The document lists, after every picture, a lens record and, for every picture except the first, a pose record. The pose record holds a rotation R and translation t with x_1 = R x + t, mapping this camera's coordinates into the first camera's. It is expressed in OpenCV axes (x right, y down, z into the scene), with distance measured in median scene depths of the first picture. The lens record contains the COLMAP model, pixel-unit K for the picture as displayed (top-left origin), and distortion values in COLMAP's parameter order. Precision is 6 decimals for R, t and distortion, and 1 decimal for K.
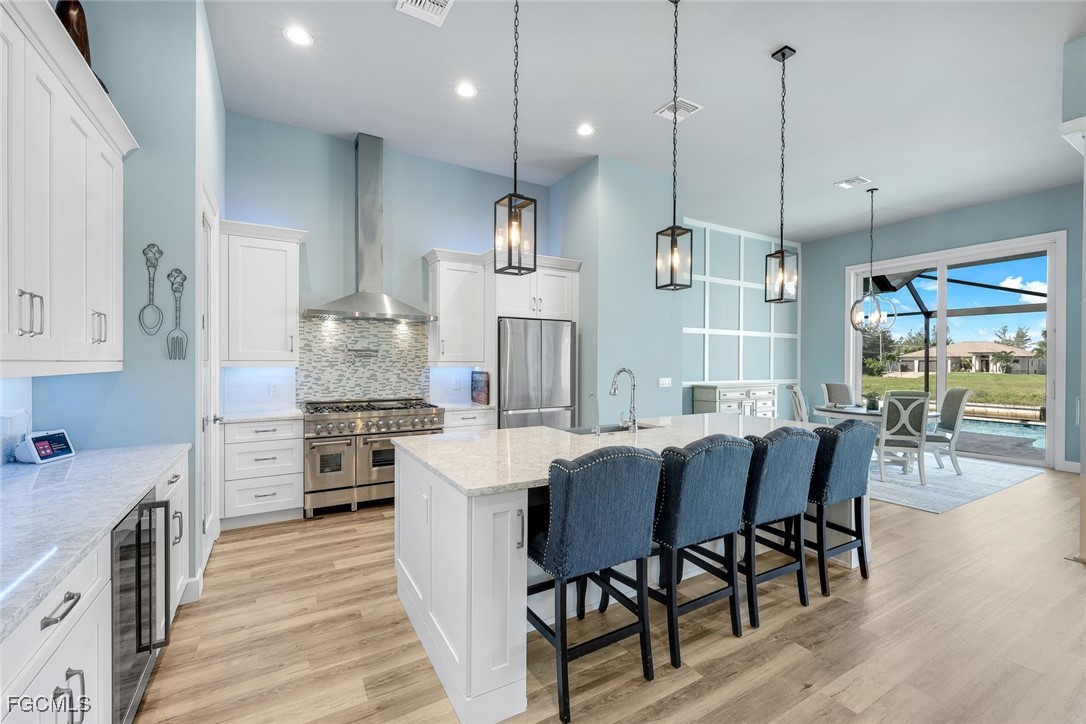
lens RADIAL K [[461.4, 0, 547.6], [0, 461.4, 367.5], [0, 0, 1]] dist [-0.001788, 0.000233]
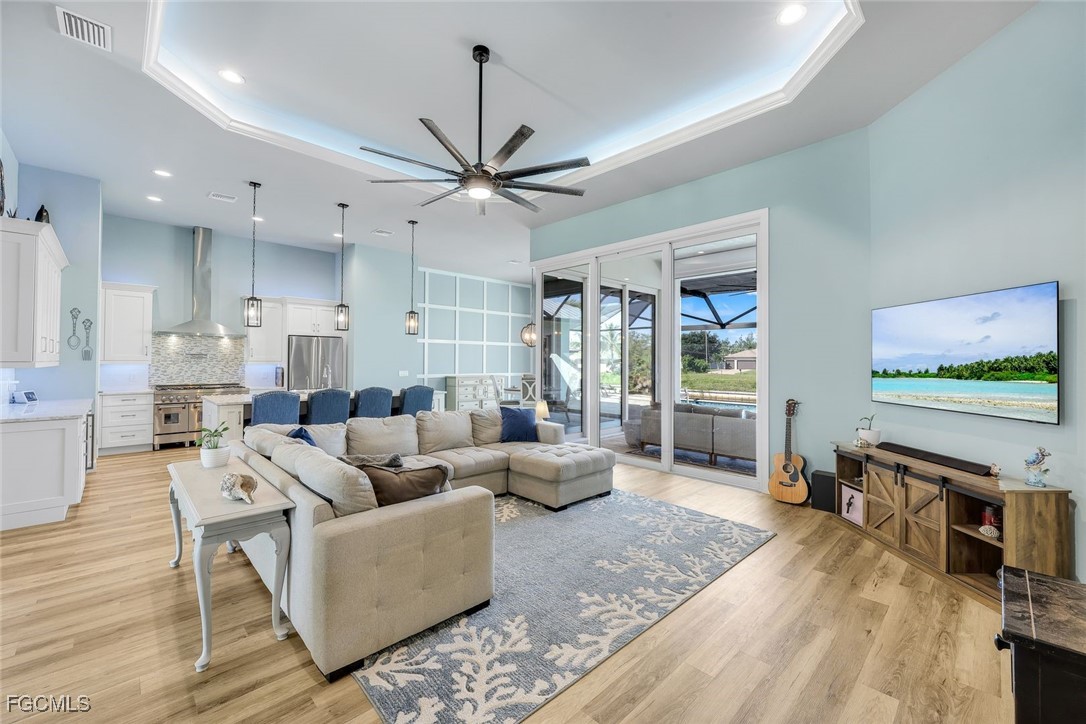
lens RADIAL K [[442.8, 0, 549.8], [0, 442.8, 356.9], [0, 0, 1]] dist [-0.001926, 0.000070]
pose [[0.969860, 0.004846, 0.243616, 0.455728], [0.000259, 0.999781, -0.020921, 0.006130], [-0.243665, 0.020353, 0.969646, -0.874732]]
